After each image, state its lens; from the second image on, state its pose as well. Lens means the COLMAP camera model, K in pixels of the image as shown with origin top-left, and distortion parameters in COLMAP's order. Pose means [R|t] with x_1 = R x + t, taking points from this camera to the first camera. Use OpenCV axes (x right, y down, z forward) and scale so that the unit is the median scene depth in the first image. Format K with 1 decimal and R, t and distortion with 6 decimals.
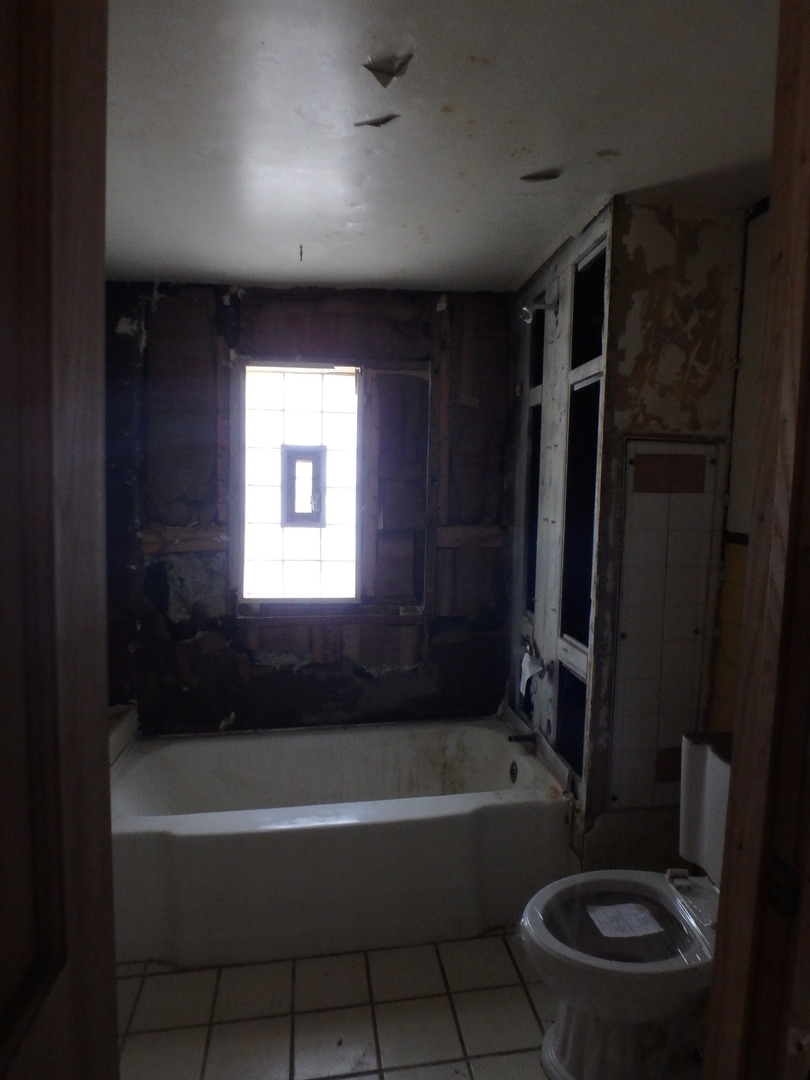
lens RADIAL K [[662.0, 0, 409.1], [0, 662.0, 553.6], [0, 0, 1]] dist [-0.036459, 0.002055]
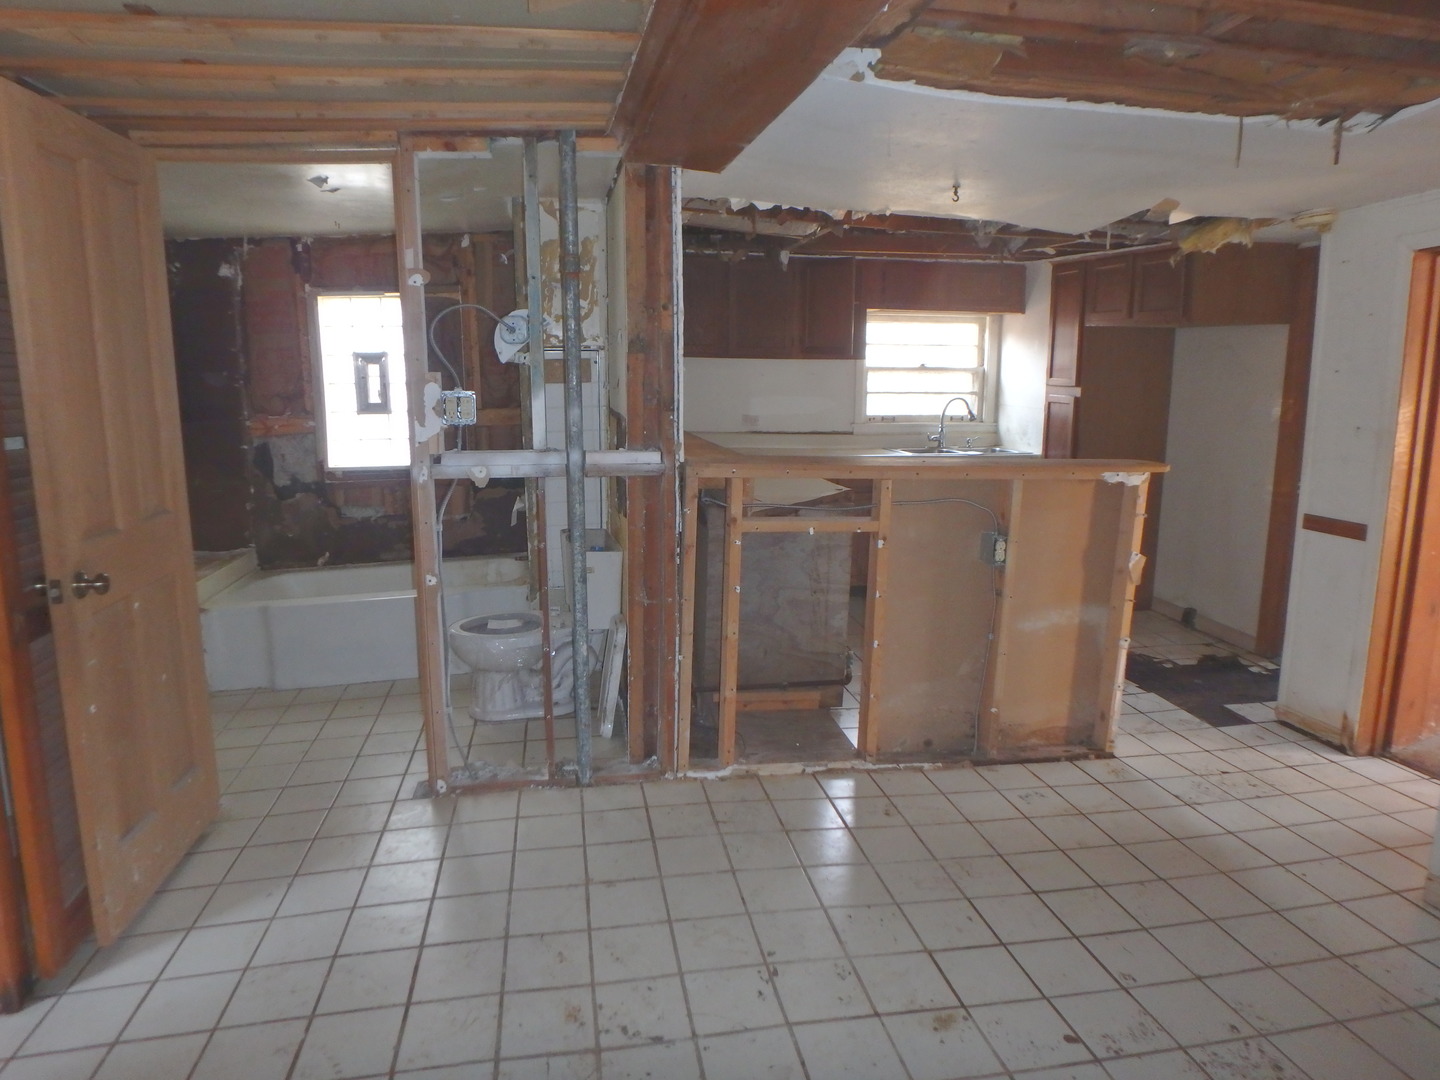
lens RADIAL K [[891.2, 0, 722.6], [0, 891.2, 518.3], [0, 0, 1]] dist [-0.034428, 0.001470]
pose [[0.999453, -0.030478, 0.012837, 0.556674], [0.029382, 0.996499, 0.078270, 0.055114], [-0.015177, -0.077850, 0.996850, -0.874468]]
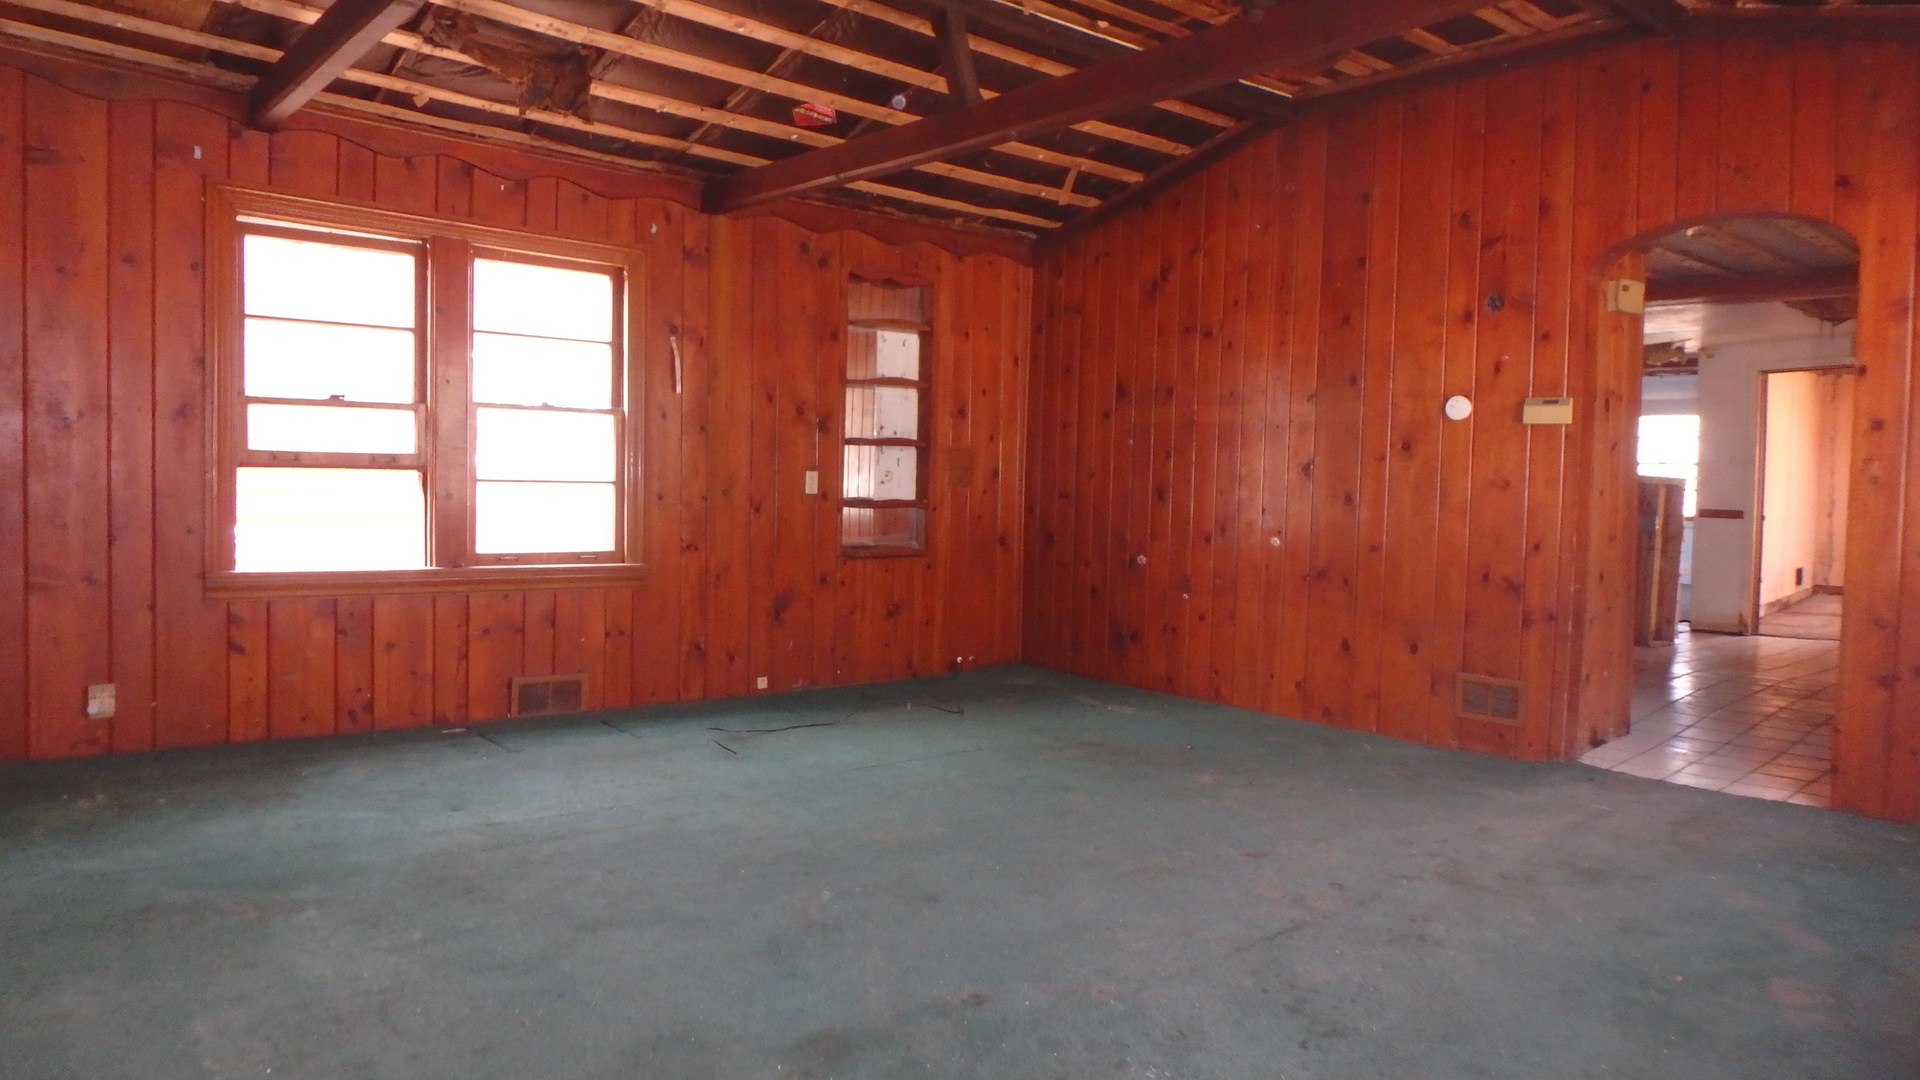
lens RADIAL K [[1230.4, 0, 960.0], [0, 1230.4, 540.0], [0, 0, 1]] dist [-0.048953, 0.000266]
pose [[0.843396, -0.053286, 0.534644, -2.253193], [0.063033, 0.998011, 0.000034, 0.141990], [-0.533583, 0.033672, 0.845077, -1.300056]]
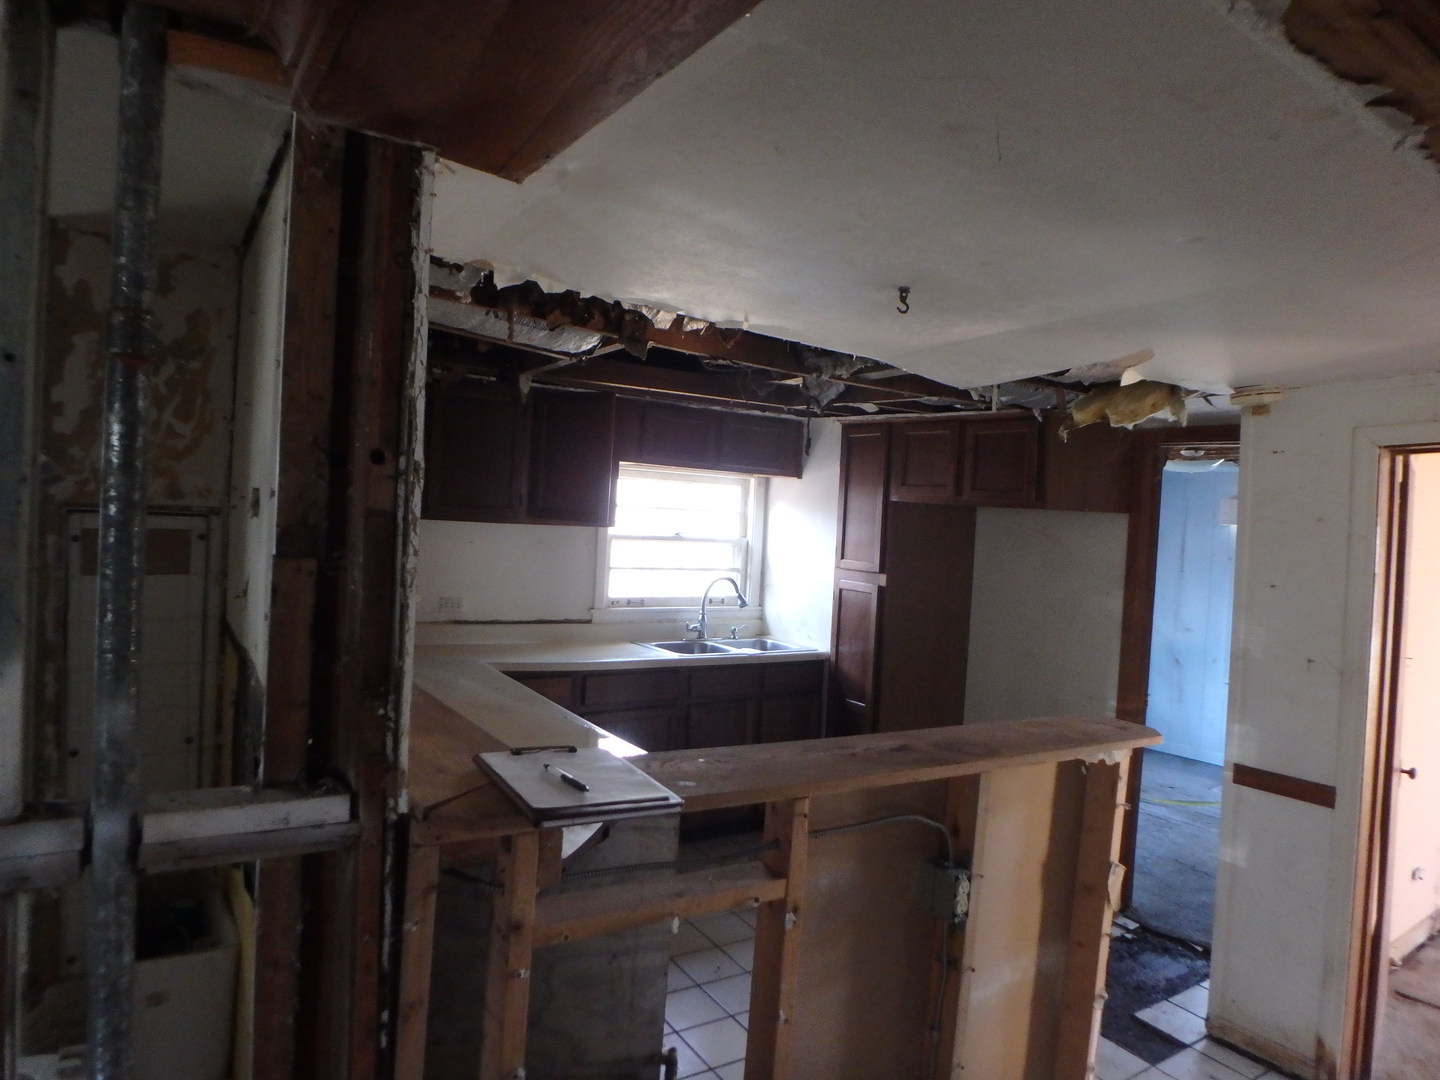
lens RADIAL K [[882.7, 0, 728.4], [0, 882.7, 528.7], [0, 0, 1]] dist [-0.036459, 0.002055]
pose [[0.918633, 0.009138, 0.395005, 0.492484], [0.014064, 0.998343, -0.055803, -0.060273], [-0.394861, 0.056817, 0.916982, -0.224638]]
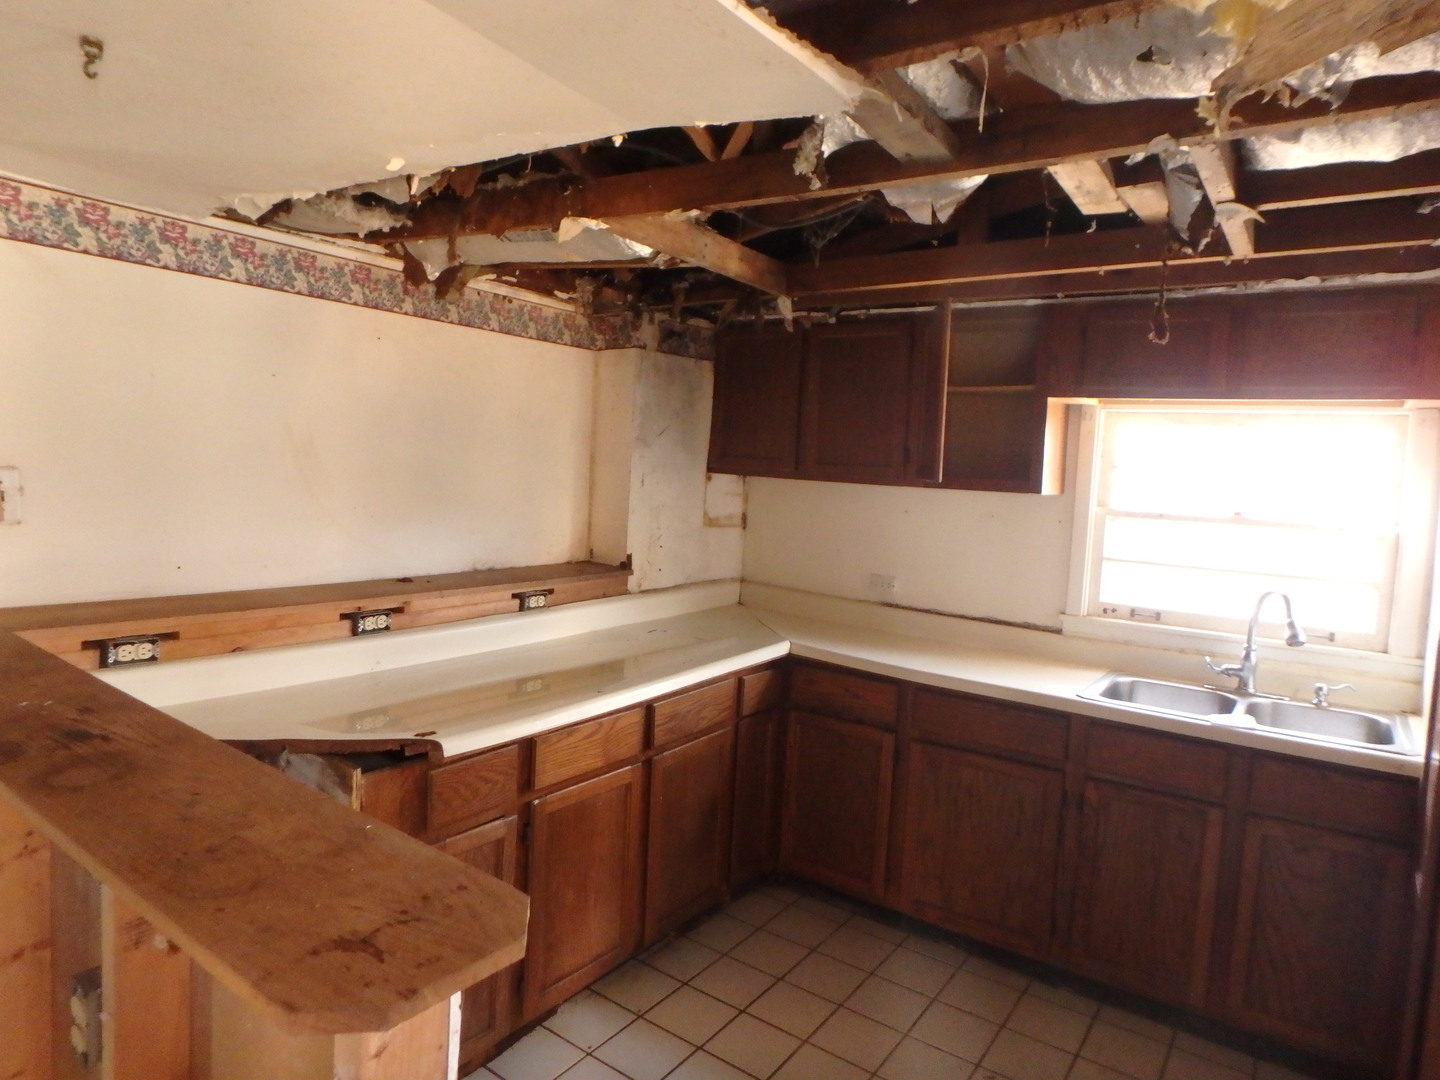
lens RADIAL K [[886.2, 0, 720.0], [0, 886.2, 540.0], [0, 0, 1]] dist [-0.000416, 0.000190]
pose [[0.705527, 0.055682, -0.706492, 1.496852], [-0.086043, 0.996264, -0.007406, -0.054605], [0.703440, 0.066014, 0.707683, 0.293740]]
